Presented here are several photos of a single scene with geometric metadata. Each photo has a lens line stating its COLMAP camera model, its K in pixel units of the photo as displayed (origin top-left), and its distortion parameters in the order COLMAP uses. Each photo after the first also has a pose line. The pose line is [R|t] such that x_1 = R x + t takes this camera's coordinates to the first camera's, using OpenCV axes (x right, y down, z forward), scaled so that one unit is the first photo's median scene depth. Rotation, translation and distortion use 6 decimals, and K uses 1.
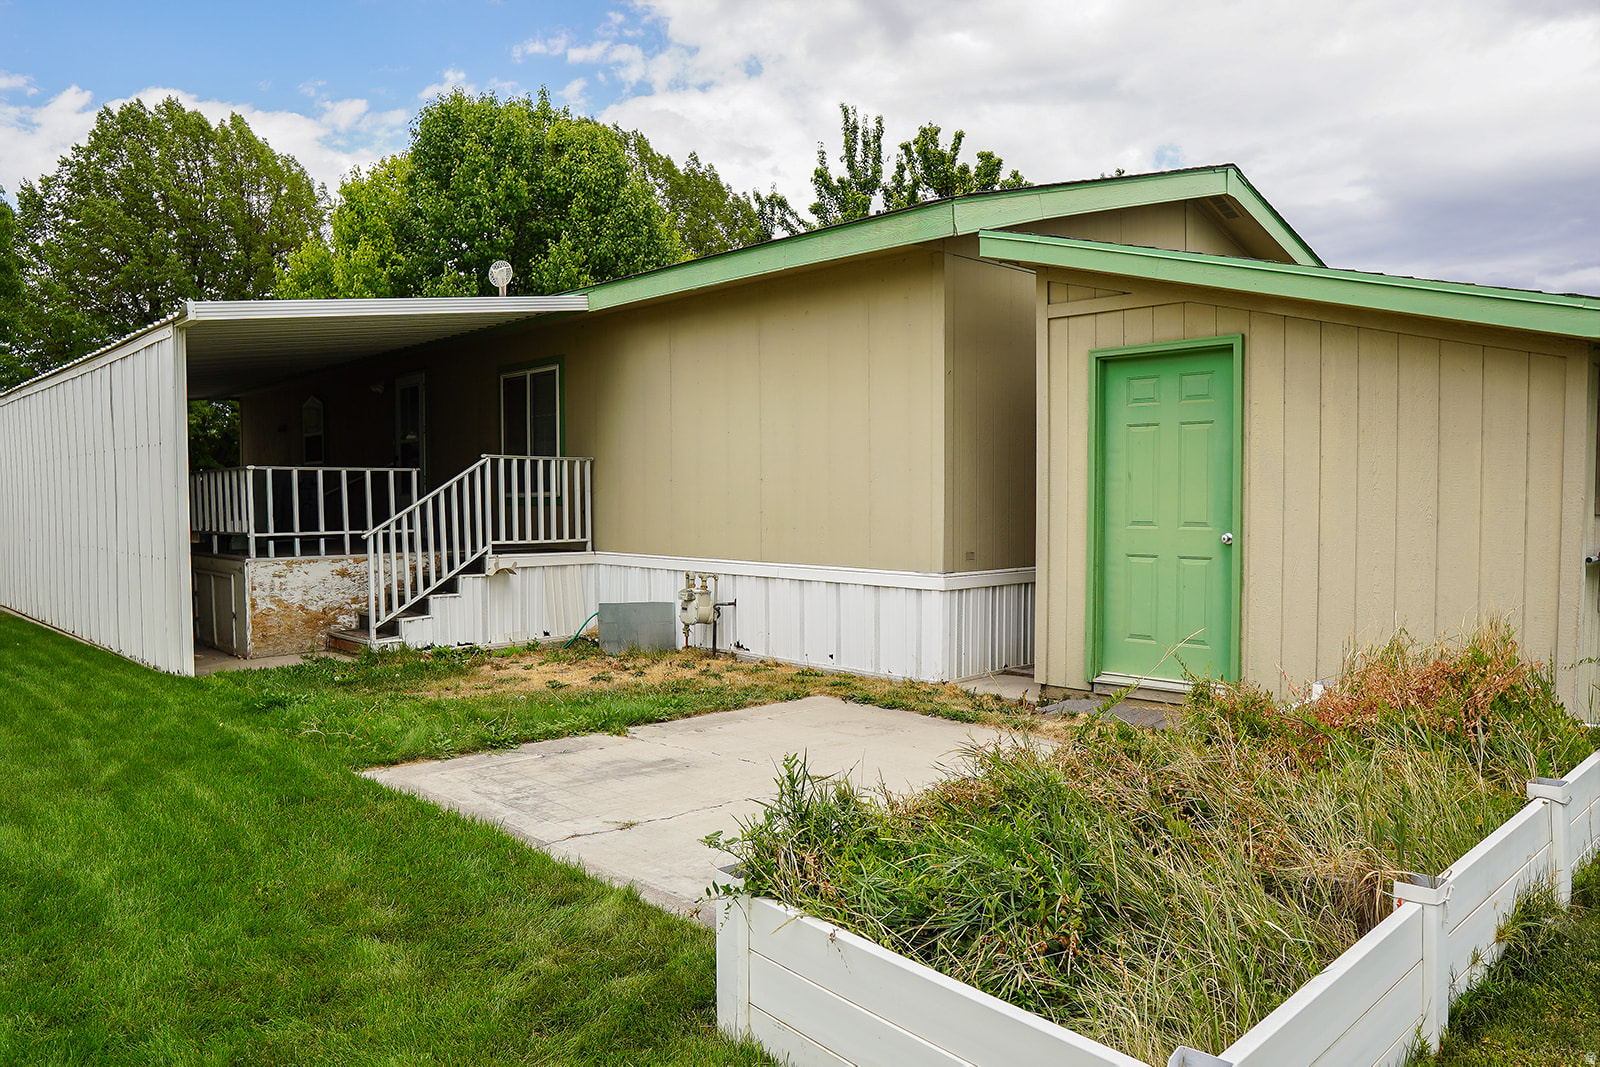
lens RADIAL K [[1136.4, 0, 797.5], [0, 1136.4, 538.5], [0, 0, 1]] dist [-0.104979, 0.066061]
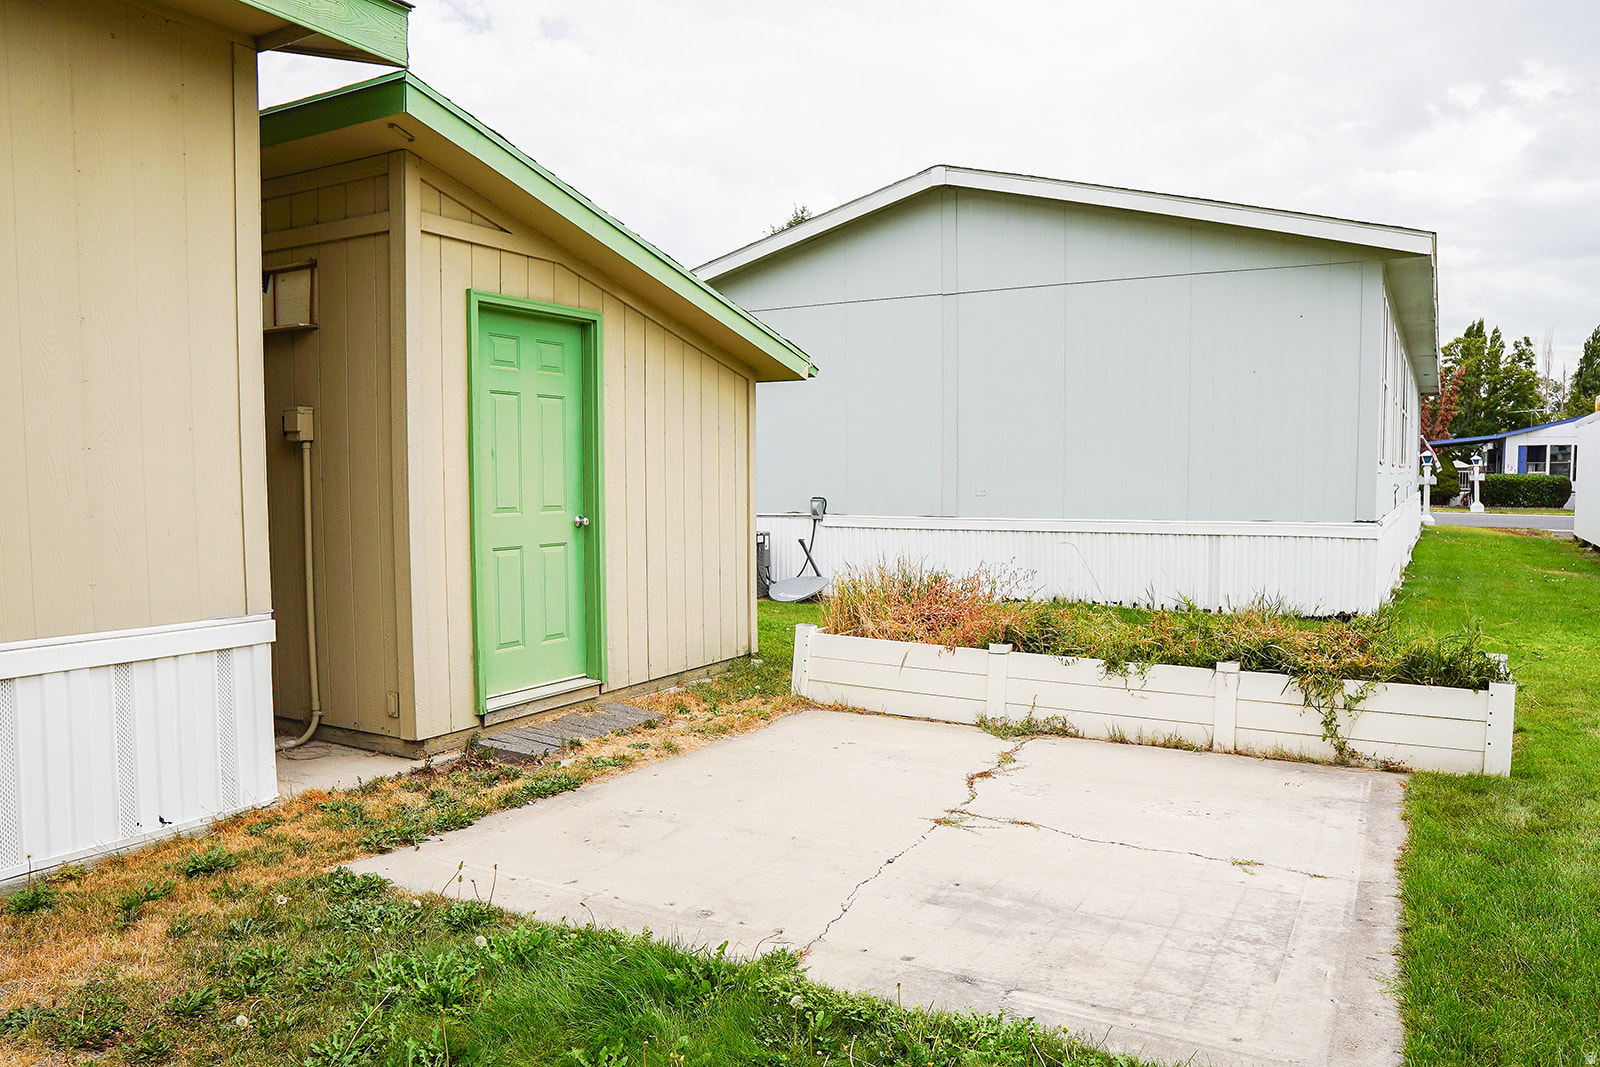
lens RADIAL K [[1136.4, 0, 793.3], [0, 1136.4, 534.8], [0, 0, 1]] dist [-0.104979, 0.066061]
pose [[-0.284618, -0.046567, 0.957509, -0.378551], [0.041114, 0.997308, 0.060724, -0.025059], [-0.957759, 0.056650, -0.281937, 0.695639]]
